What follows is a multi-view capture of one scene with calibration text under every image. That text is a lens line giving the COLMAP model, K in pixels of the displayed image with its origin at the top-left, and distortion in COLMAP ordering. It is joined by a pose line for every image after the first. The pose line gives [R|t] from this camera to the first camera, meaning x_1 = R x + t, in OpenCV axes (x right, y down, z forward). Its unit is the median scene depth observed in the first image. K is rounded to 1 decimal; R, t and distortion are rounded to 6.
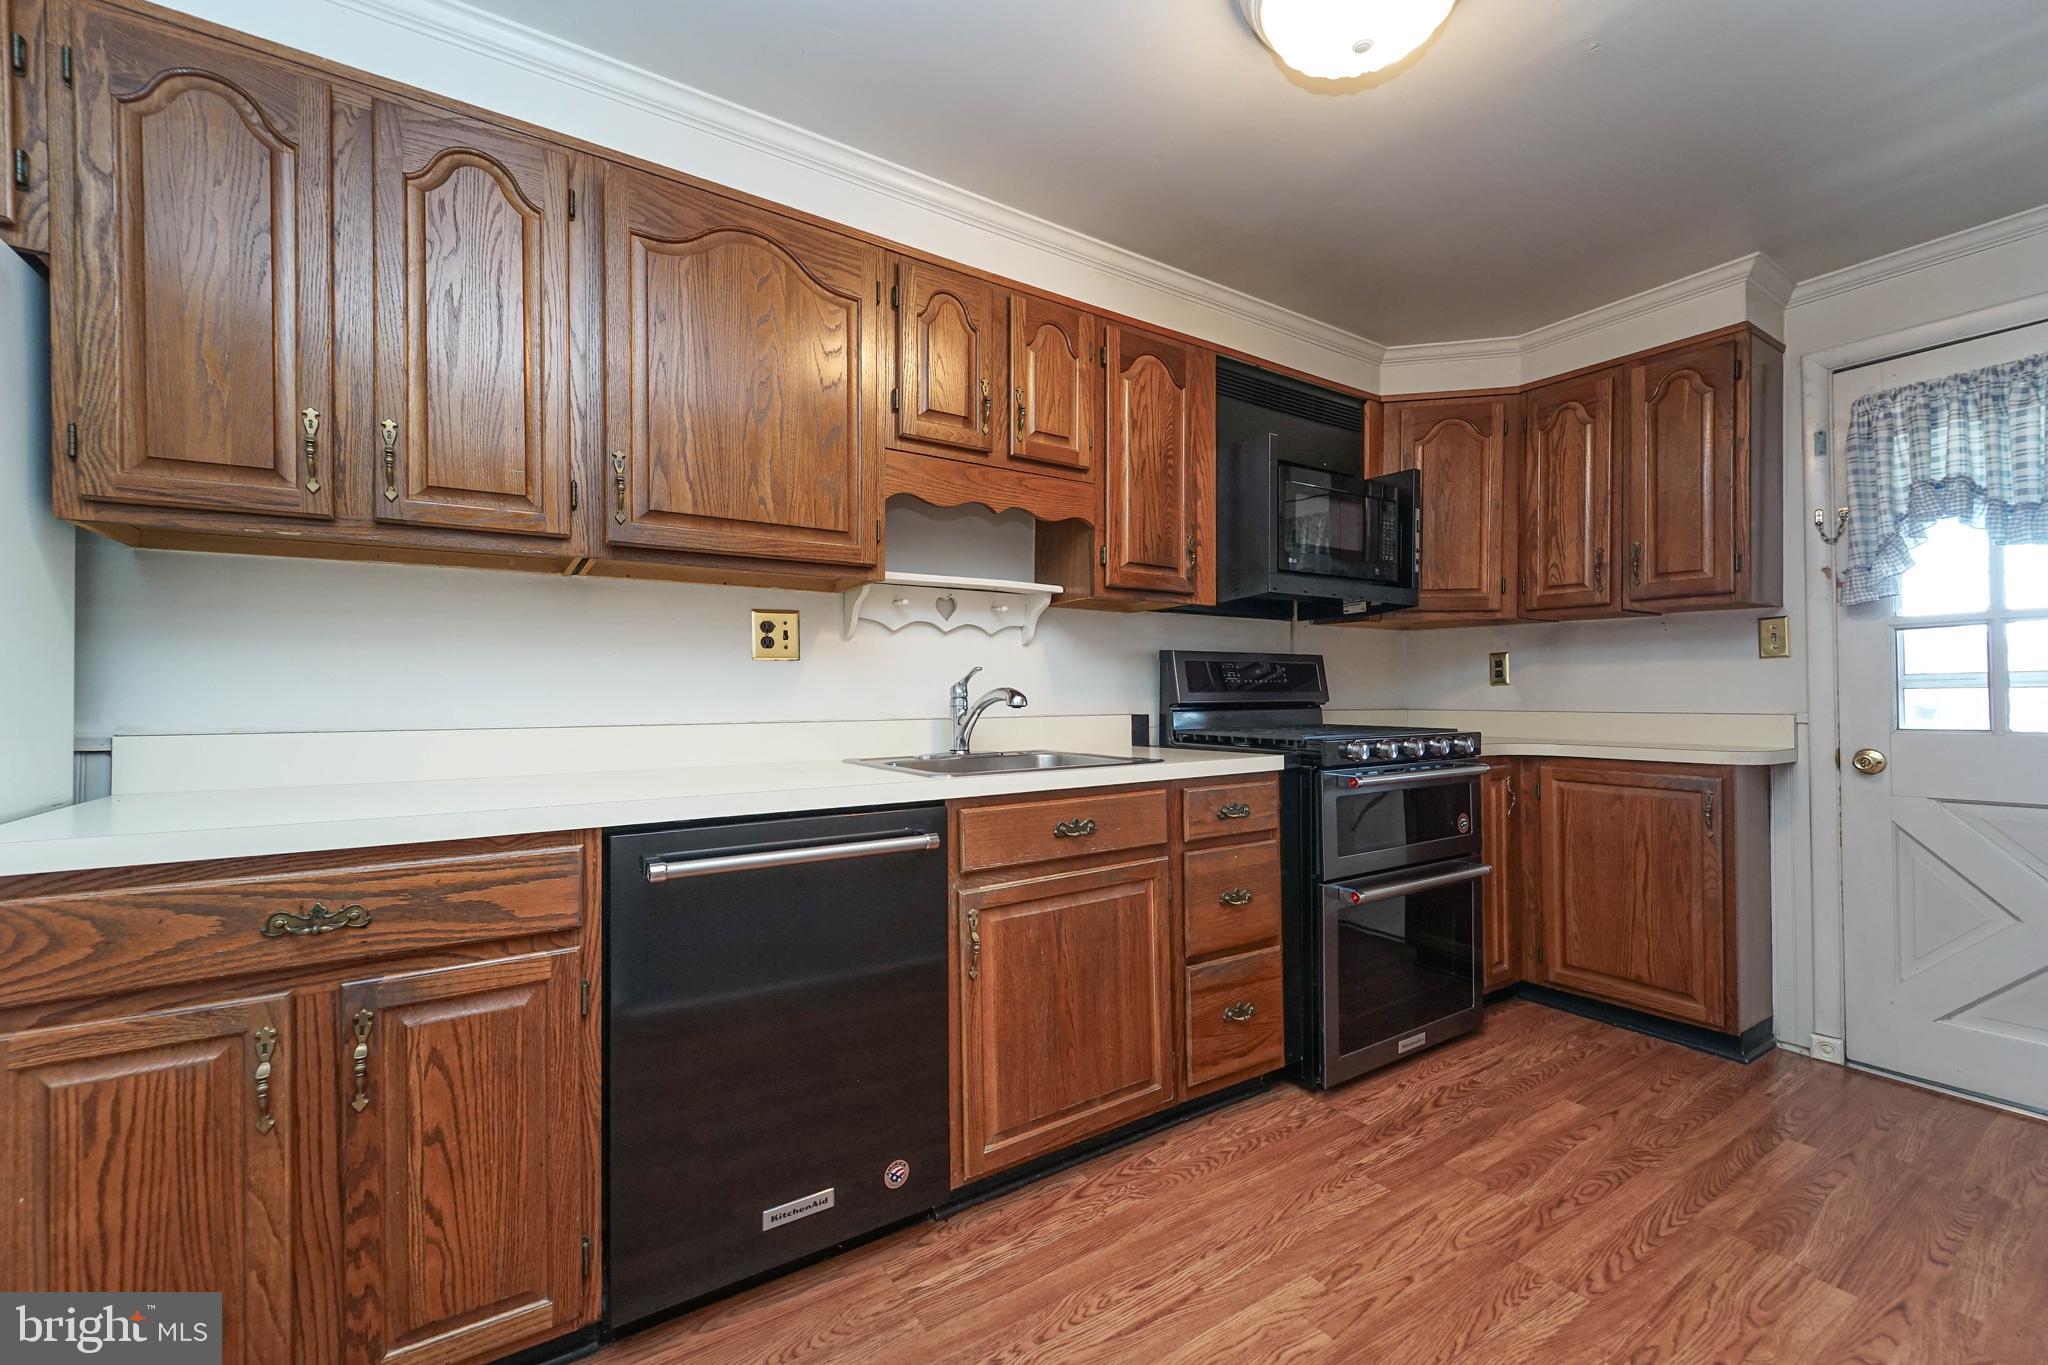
lens RADIAL K [[823.5, 0, 1024.0], [0, 823.5, 682.5], [0, 0, 1]] dist [0.020532, -0.008409]
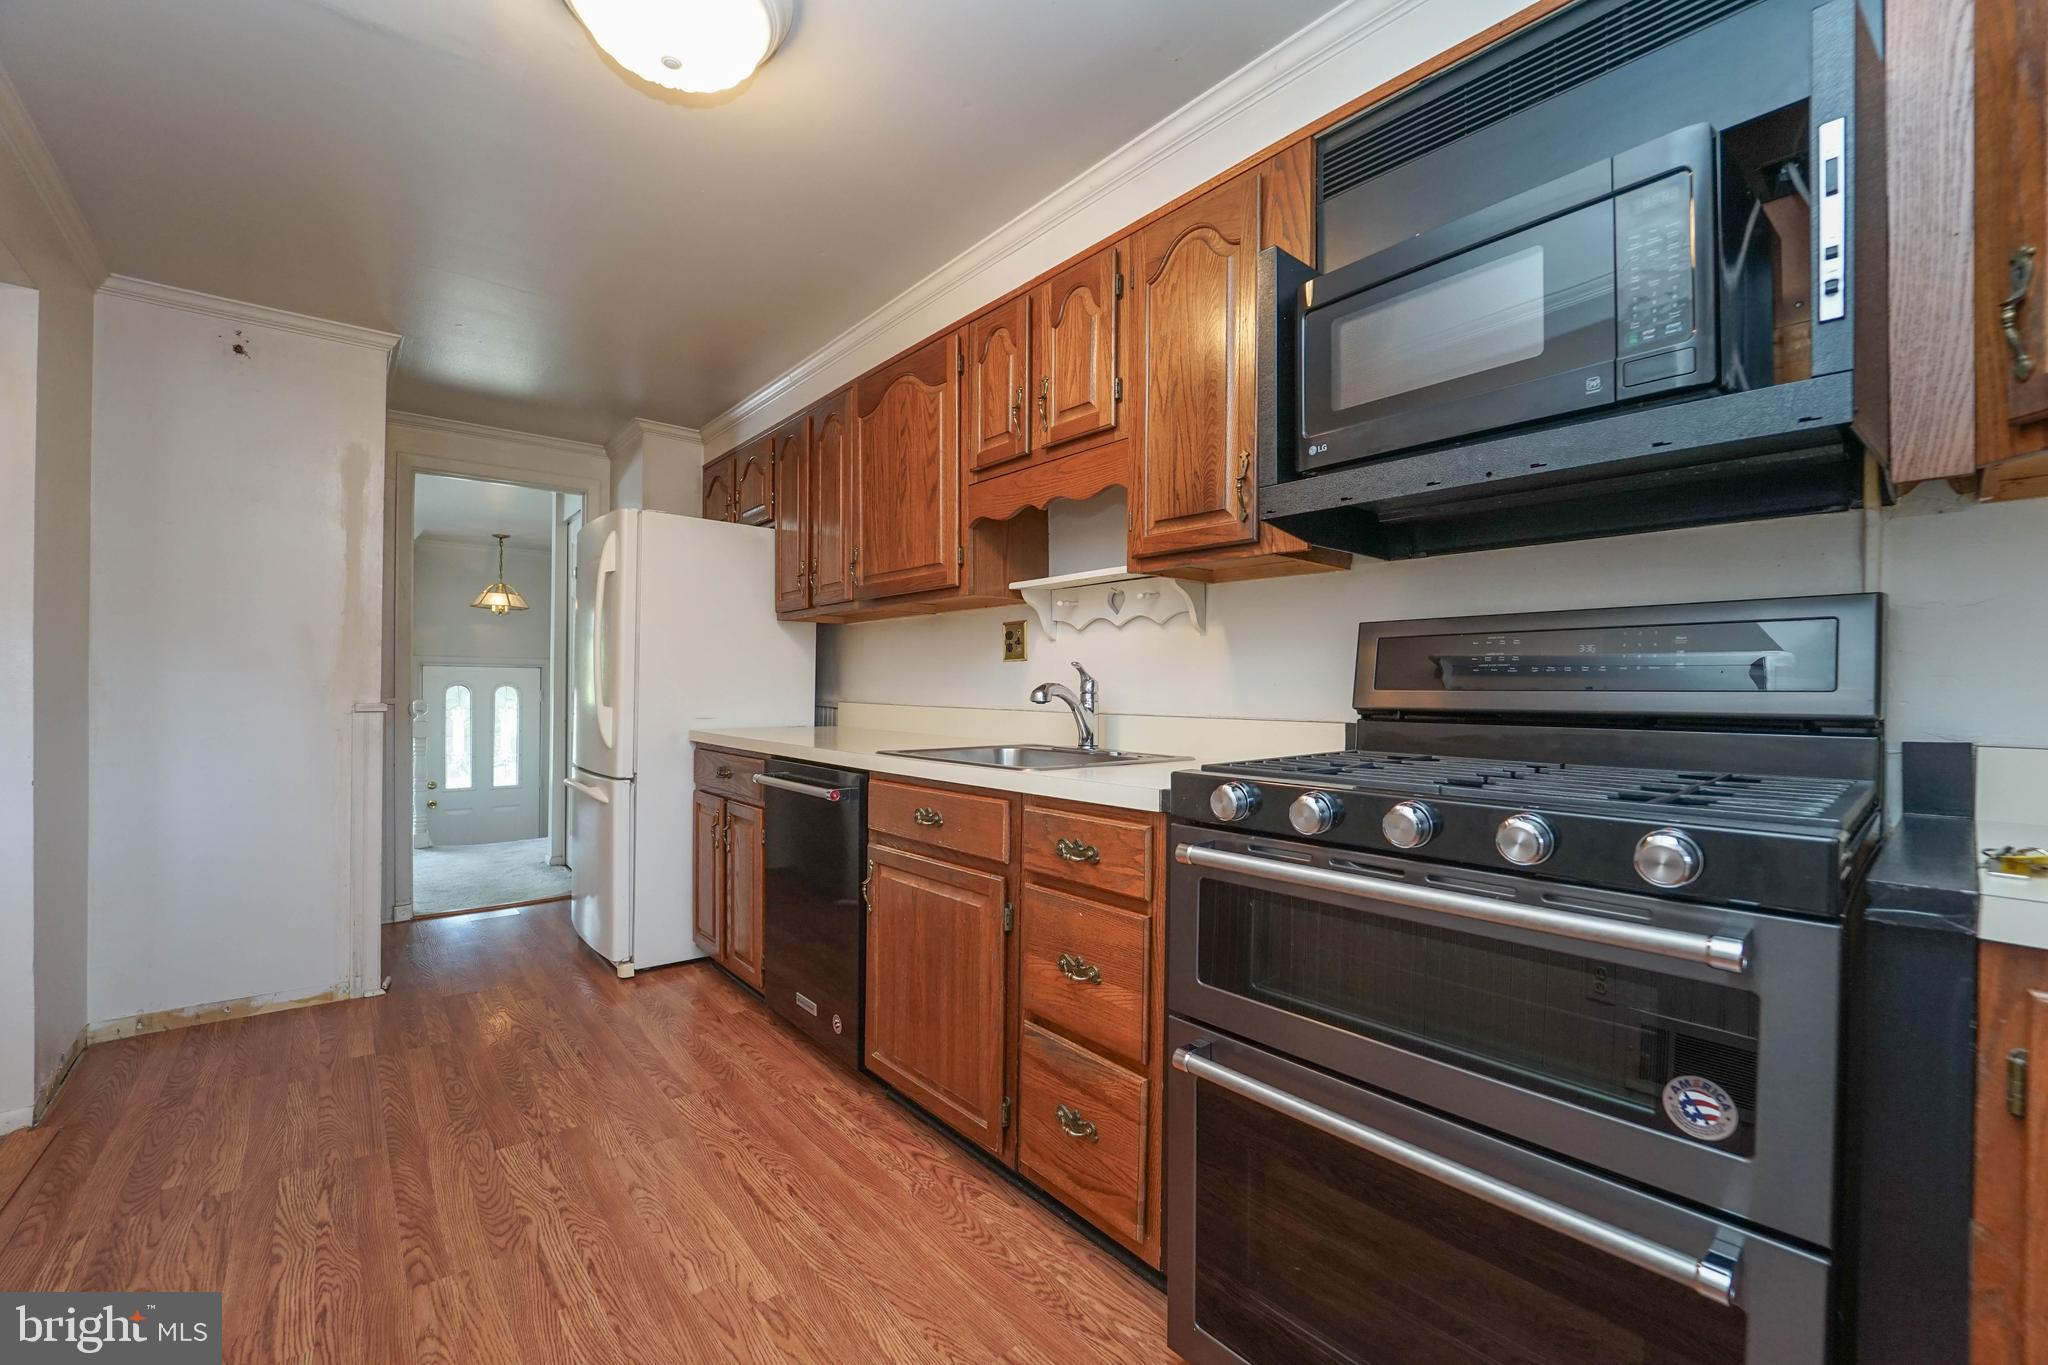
lens RADIAL K [[809.8, 0, 1024.9], [0, 809.8, 687.6], [0, 0, 1]] dist [-0.023263, -0.000110]
pose [[0.148497, 0.004731, -0.988901, 0.933271], [0.006100, 0.999965, 0.005700, 0.006312], [0.988894, -0.006879, 0.148463, 0.827774]]
